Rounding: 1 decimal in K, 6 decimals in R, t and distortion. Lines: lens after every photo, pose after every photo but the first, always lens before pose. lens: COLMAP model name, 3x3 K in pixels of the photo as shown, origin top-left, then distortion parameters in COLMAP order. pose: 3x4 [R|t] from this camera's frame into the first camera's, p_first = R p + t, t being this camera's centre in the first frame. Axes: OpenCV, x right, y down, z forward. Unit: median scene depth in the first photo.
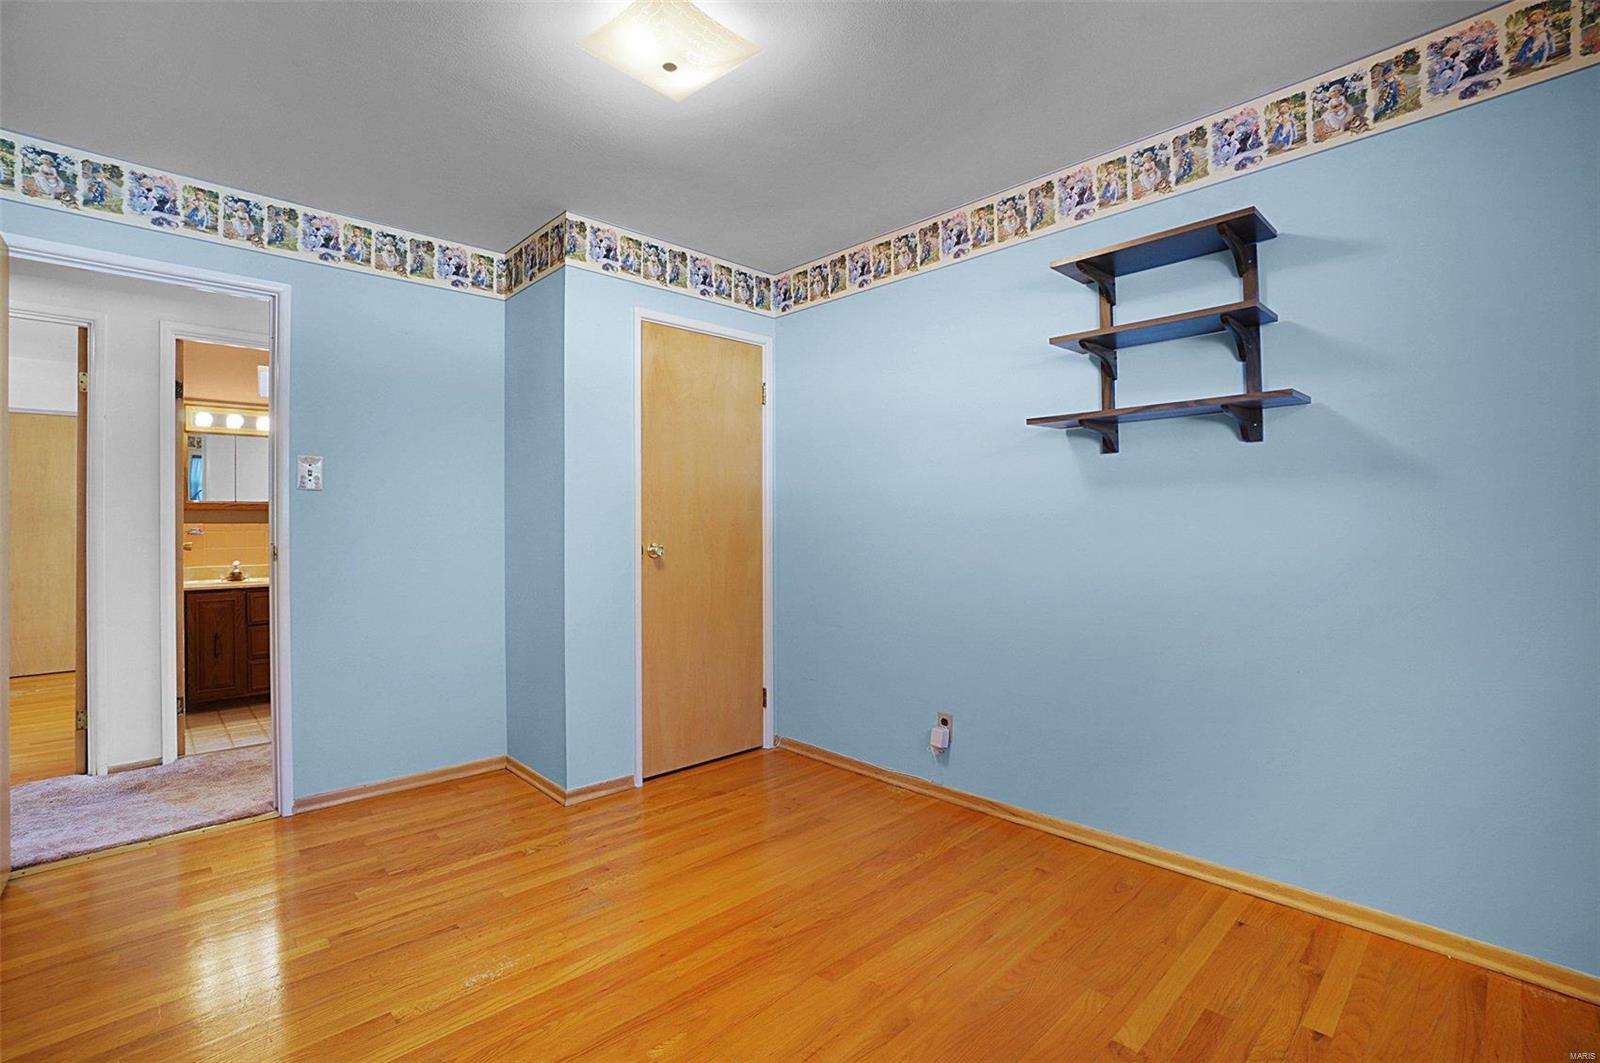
lens RADIAL K [[725.6, 0, 806.3], [0, 725.6, 520.9], [0, 0, 1]] dist [-0.051263, 0.016134]
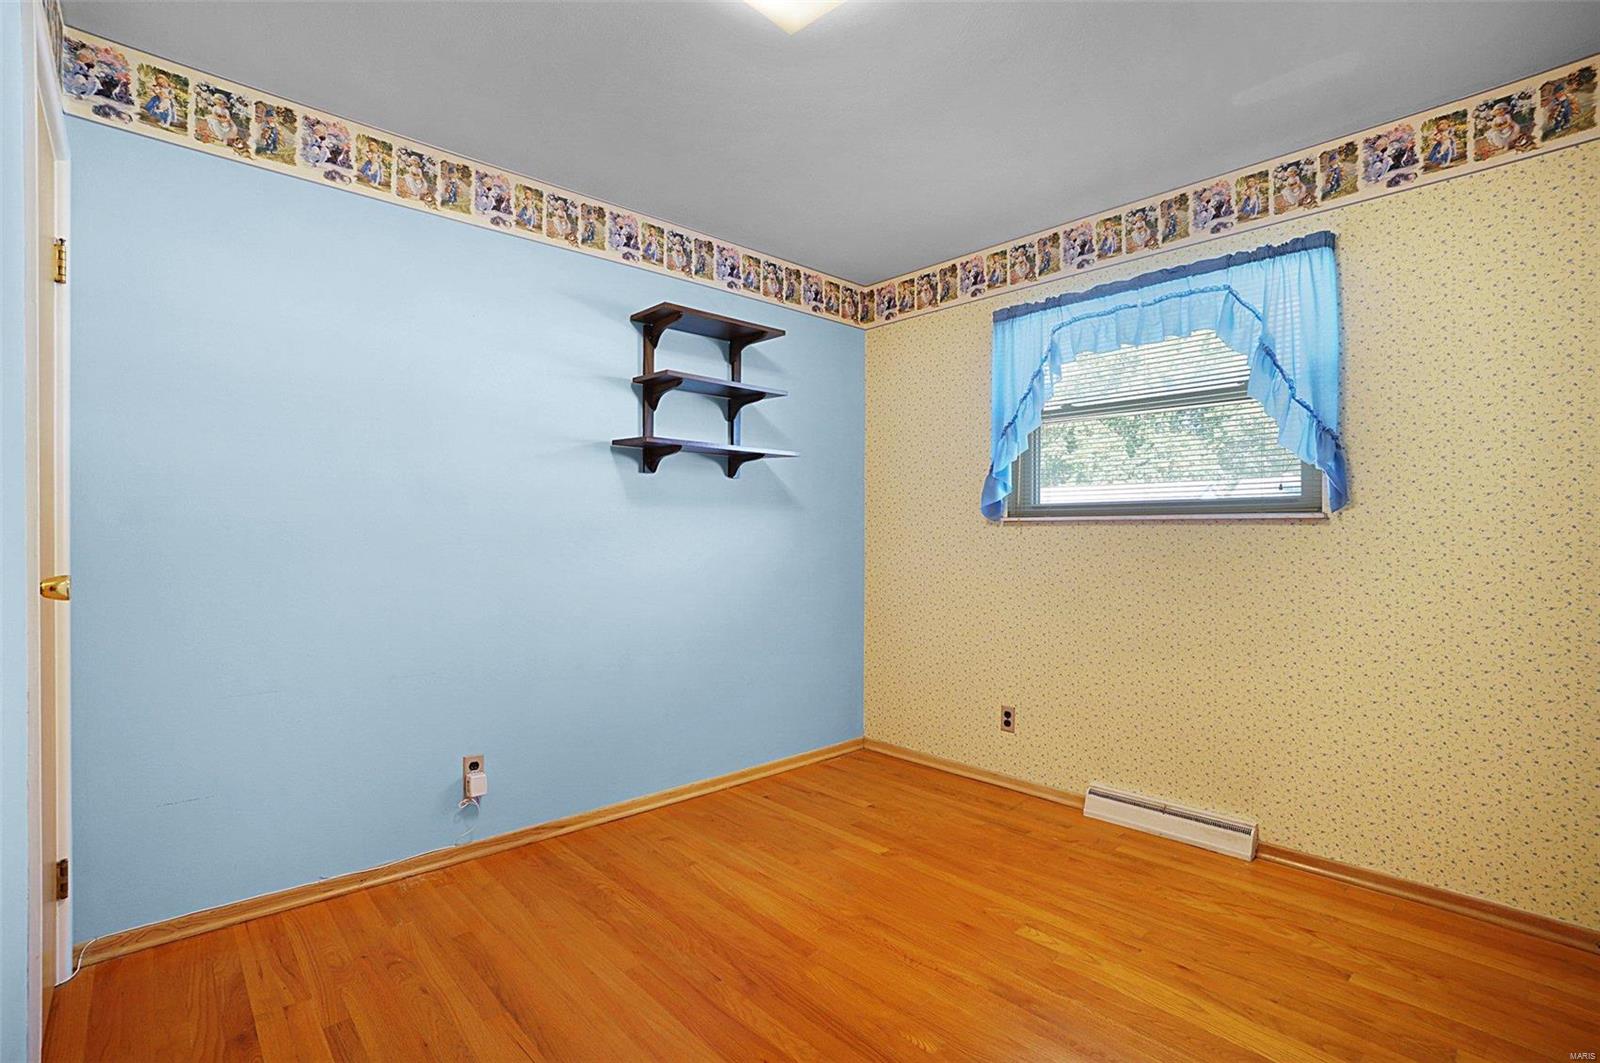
lens RADIAL K [[725.6, 0, 808.6], [0, 725.6, 545.2], [0, 0, 1]] dist [-0.051263, 0.016134]
pose [[0.032385, -0.009113, 0.999434, -0.794013], [-0.009683, 0.999909, 0.009431, 0.009986], [-0.999429, -0.009983, 0.032294, 0.735218]]
